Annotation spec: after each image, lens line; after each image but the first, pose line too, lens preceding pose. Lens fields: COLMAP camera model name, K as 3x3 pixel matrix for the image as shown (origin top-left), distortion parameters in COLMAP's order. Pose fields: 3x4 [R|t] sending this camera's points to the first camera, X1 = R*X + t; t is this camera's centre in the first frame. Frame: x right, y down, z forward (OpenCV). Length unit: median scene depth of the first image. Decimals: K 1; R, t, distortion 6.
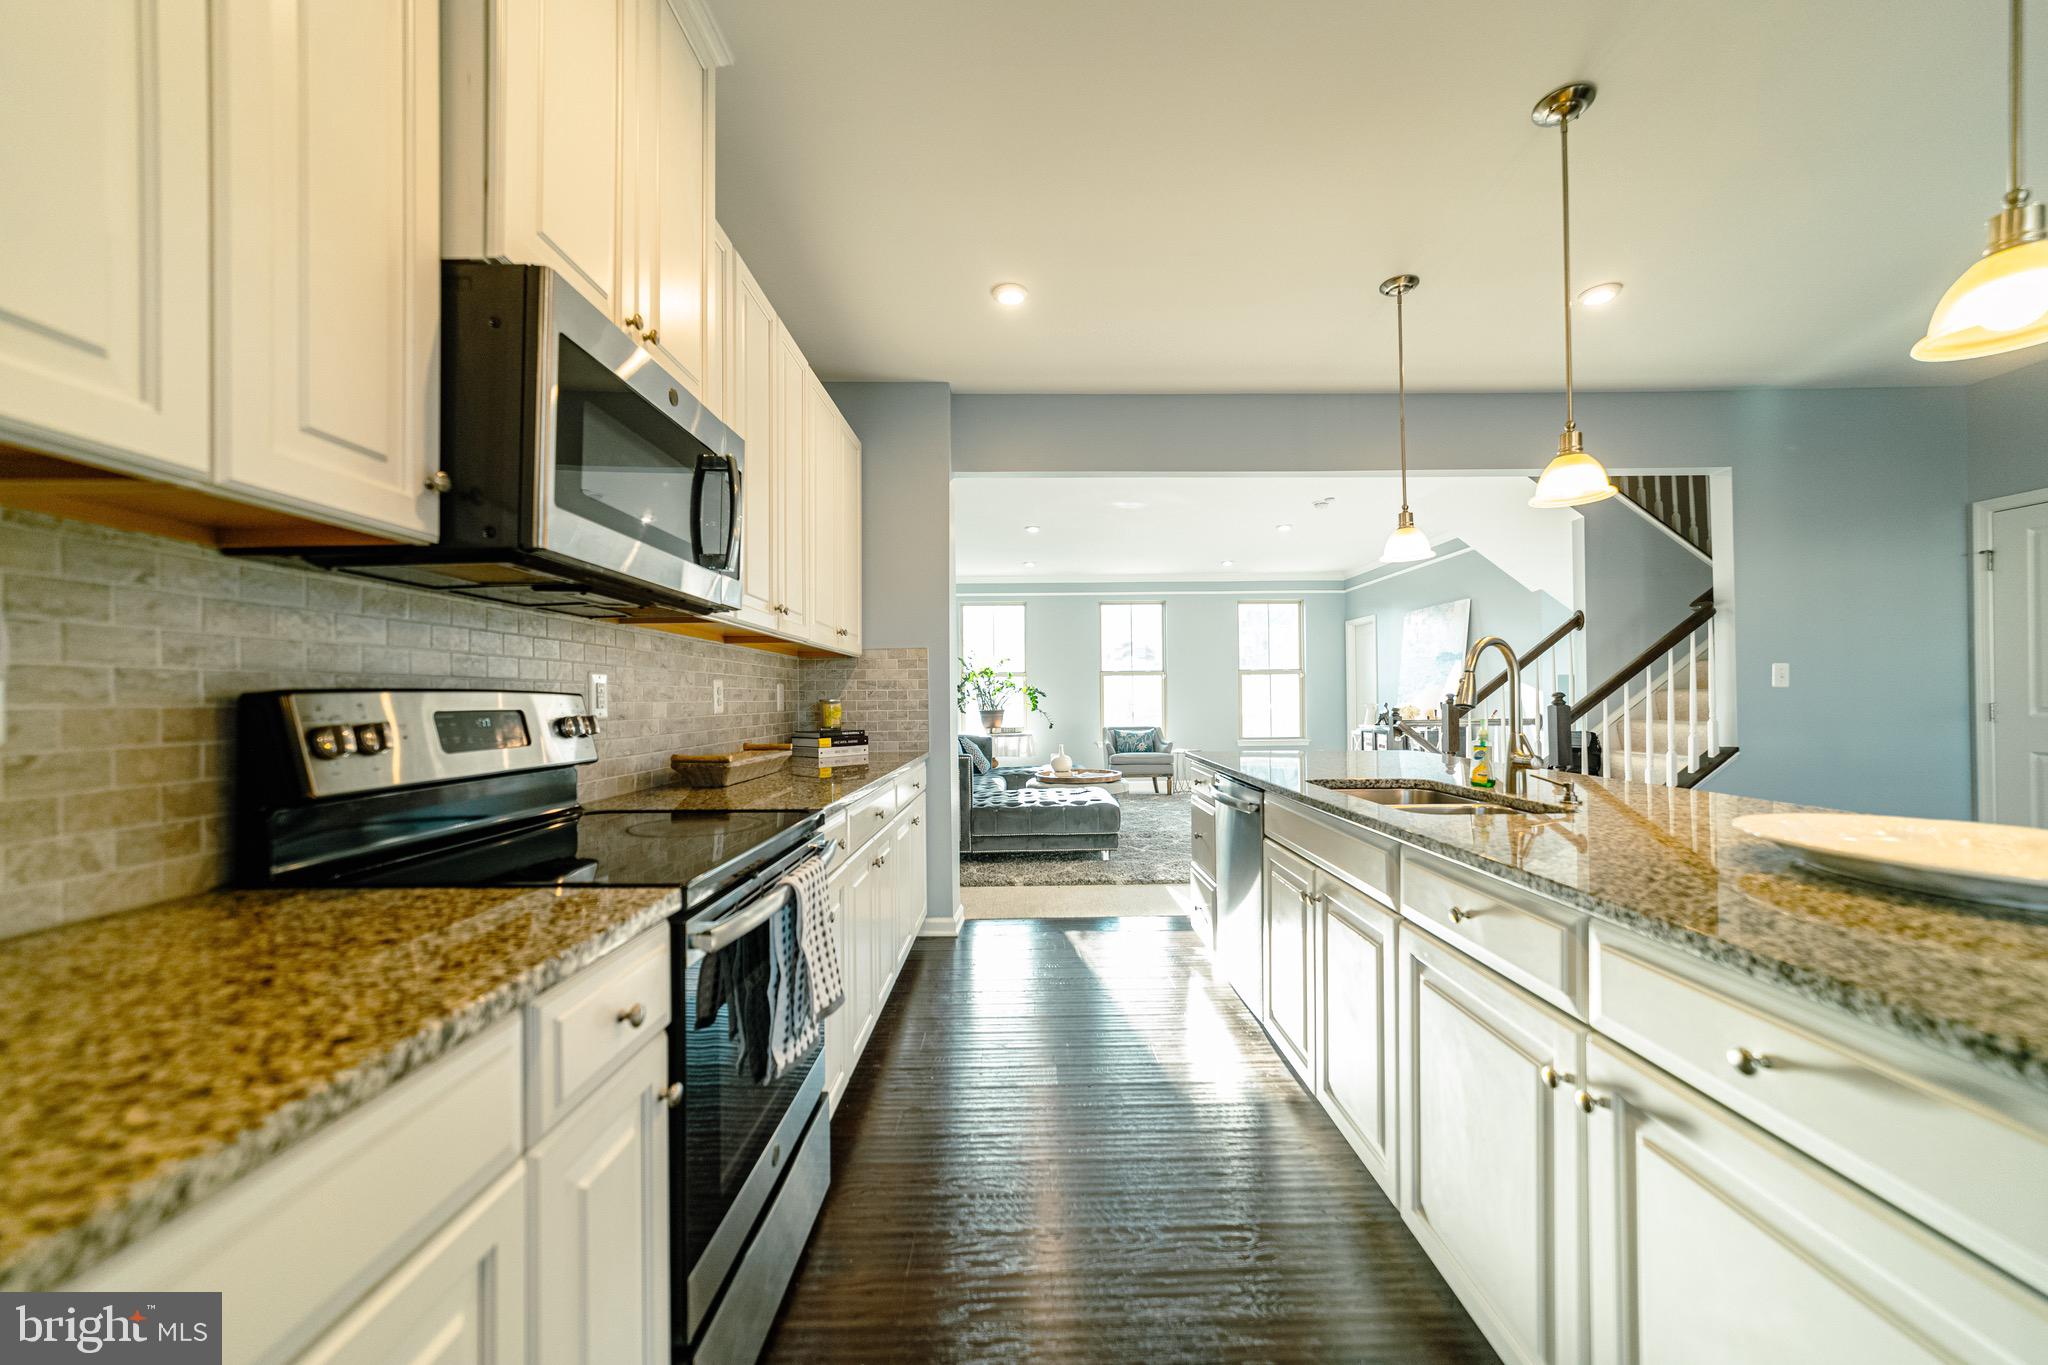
lens RADIAL K [[778.0, 0, 1027.4], [0, 778.0, 695.3], [0, 0, 1]] dist [-0.020146, 0.009405]
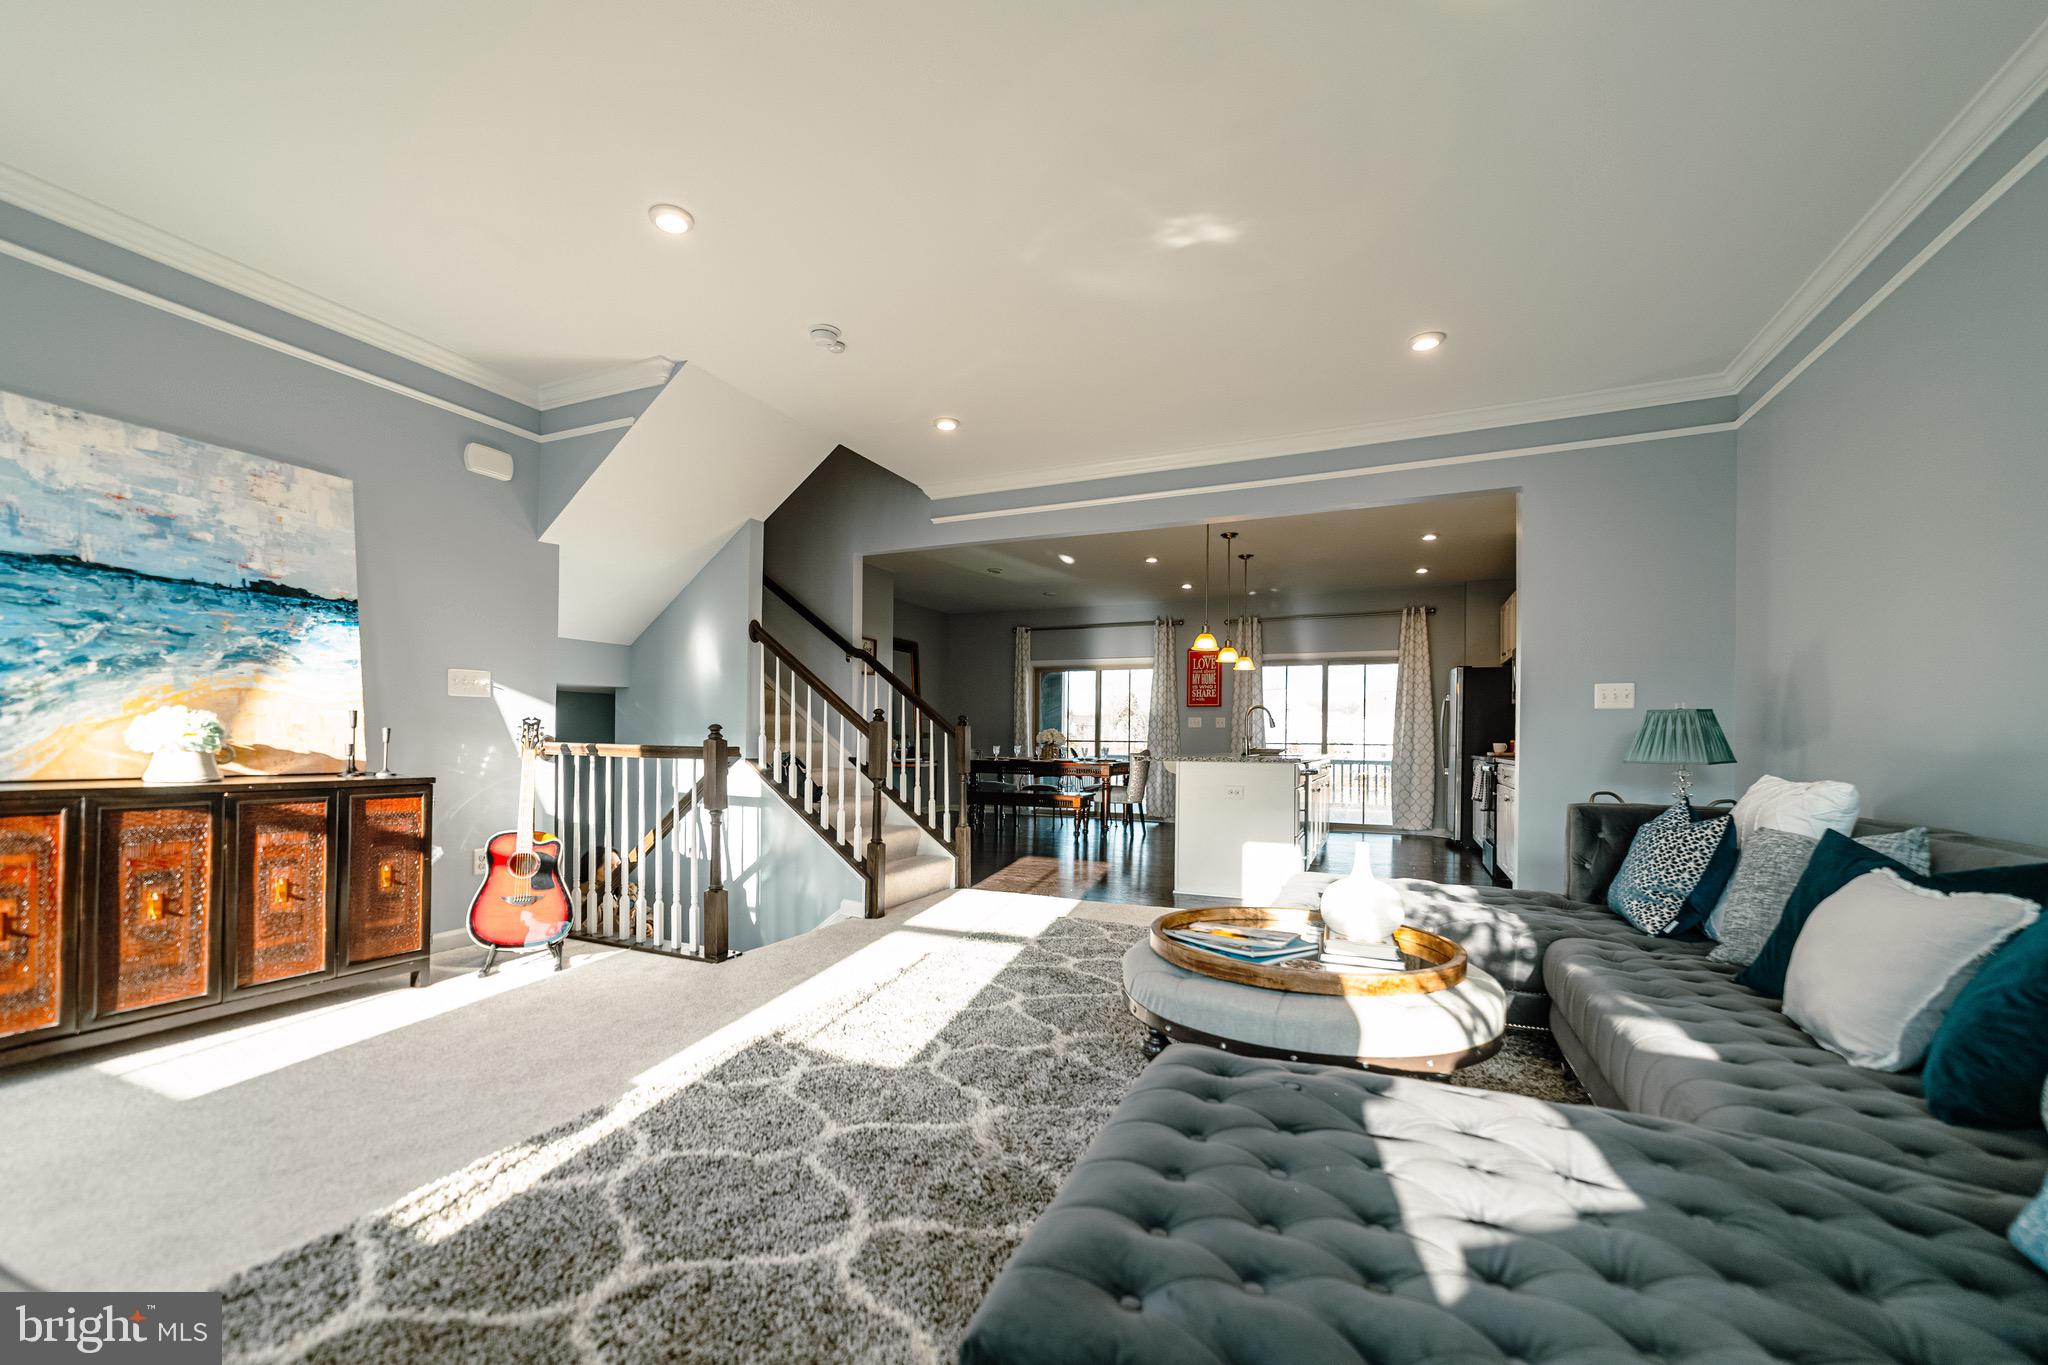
lens RADIAL K [[862.8, 0, 981.3], [0, 862.8, 709.6], [0, 0, 1]] dist [-0.024435, 0.000002]
pose [[-0.901984, 0.020392, 0.431287, 0.047667], [0.000633, 0.998945, -0.045908, 0.039340], [-0.431768, -0.041135, -0.901046, 1.725819]]
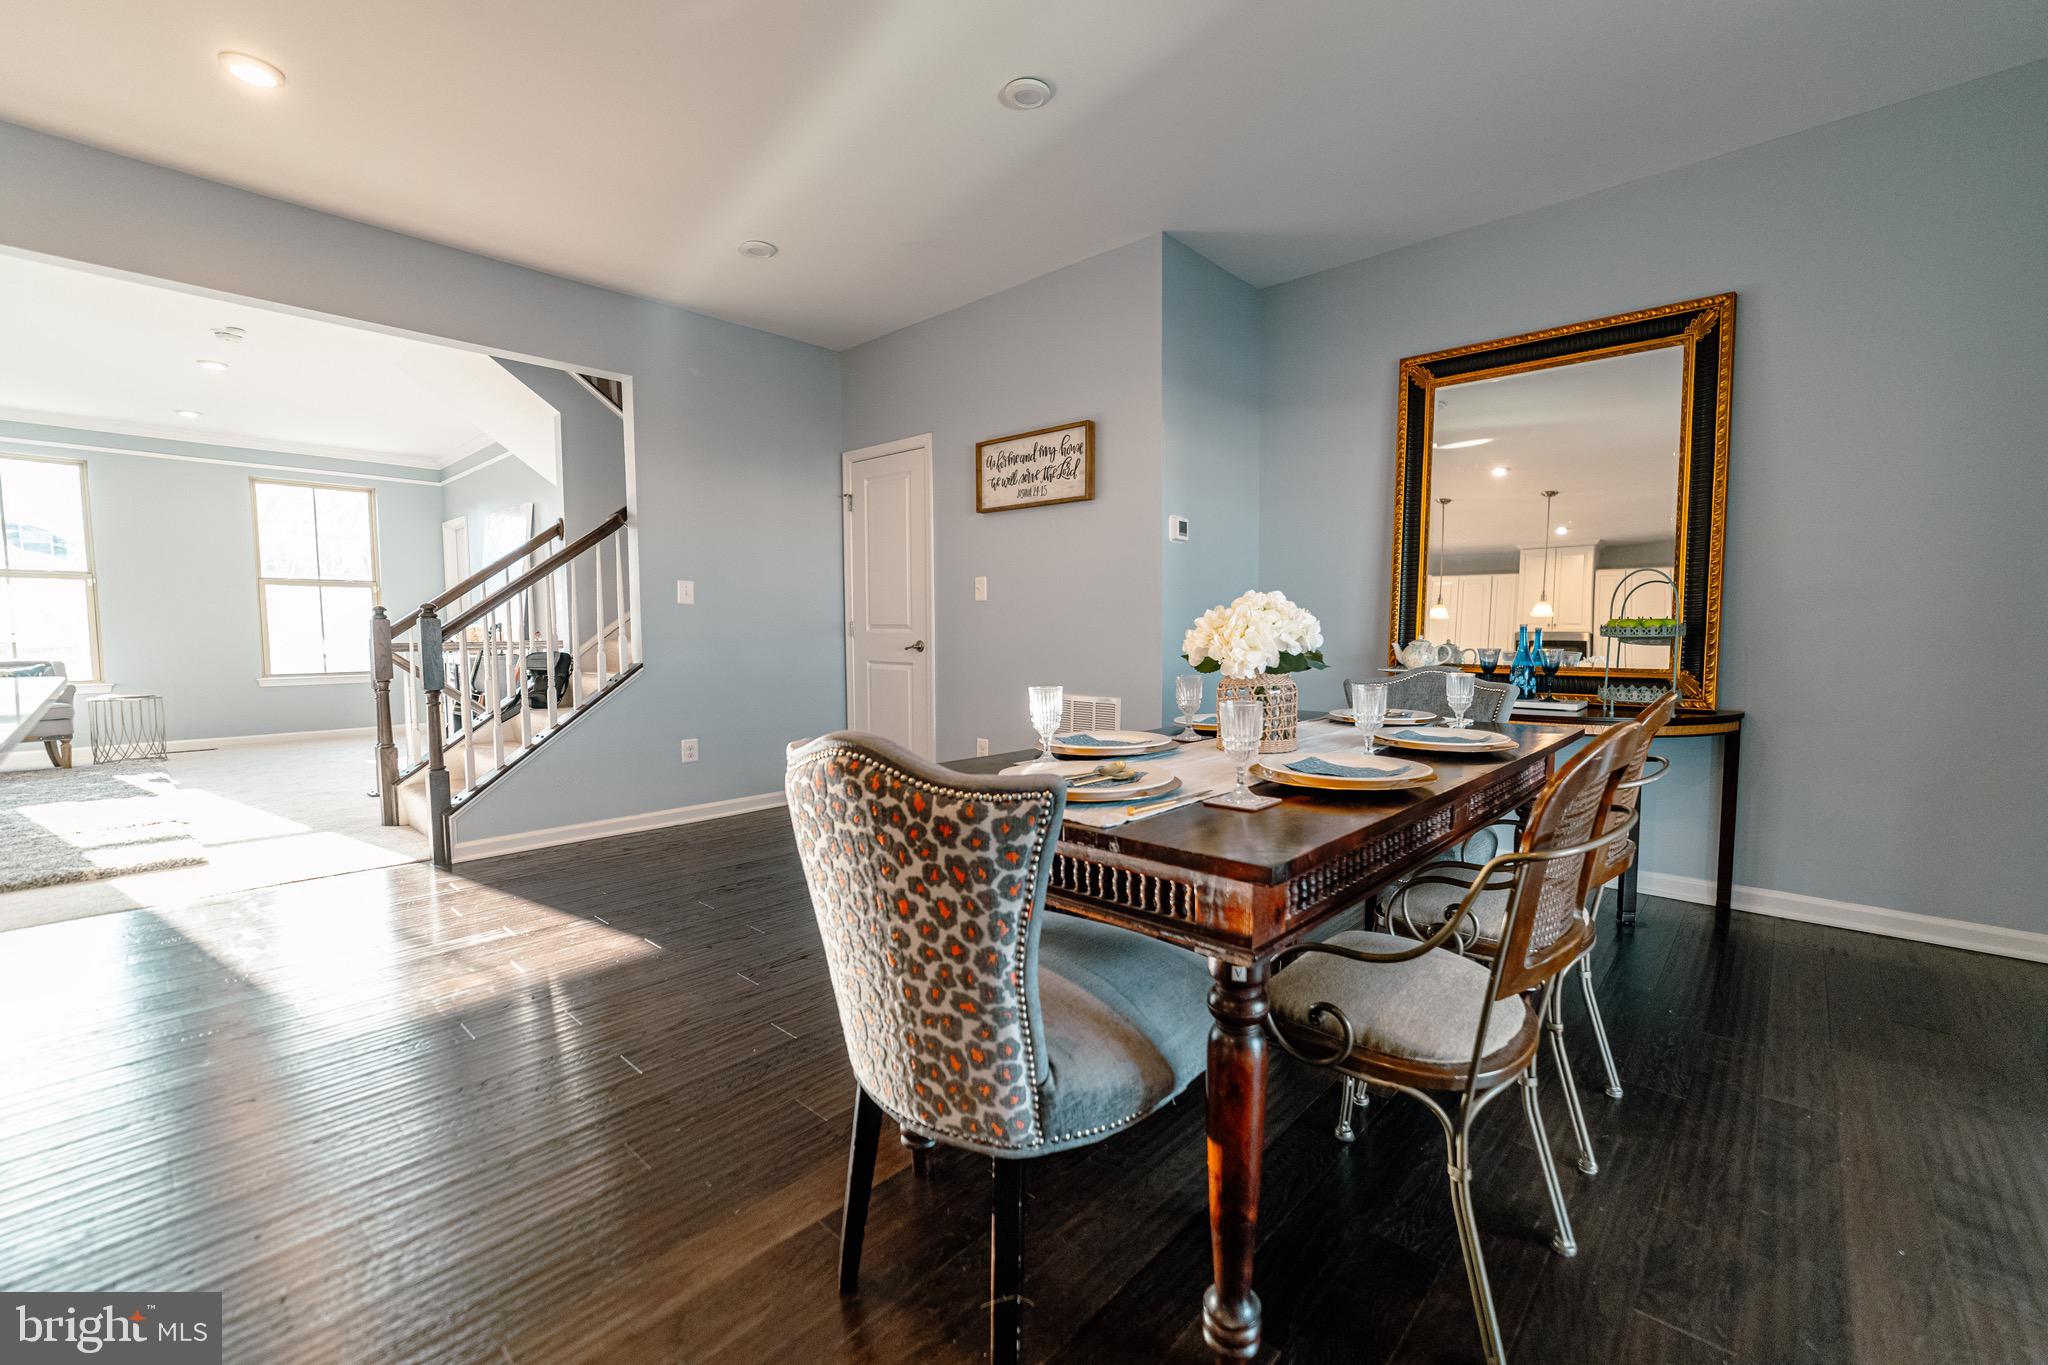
lens RADIAL K [[852.4, 0, 1081.9], [0, 852.4, 677.7], [0, 0, 1]] dist [-0.022994, 0.012881]
pose [[0.658688, -0.037264, 0.751493, 0.353767], [-0.008571, 0.998336, 0.057016, 0.014128], [-0.752368, -0.043997, 0.657273, -0.114493]]
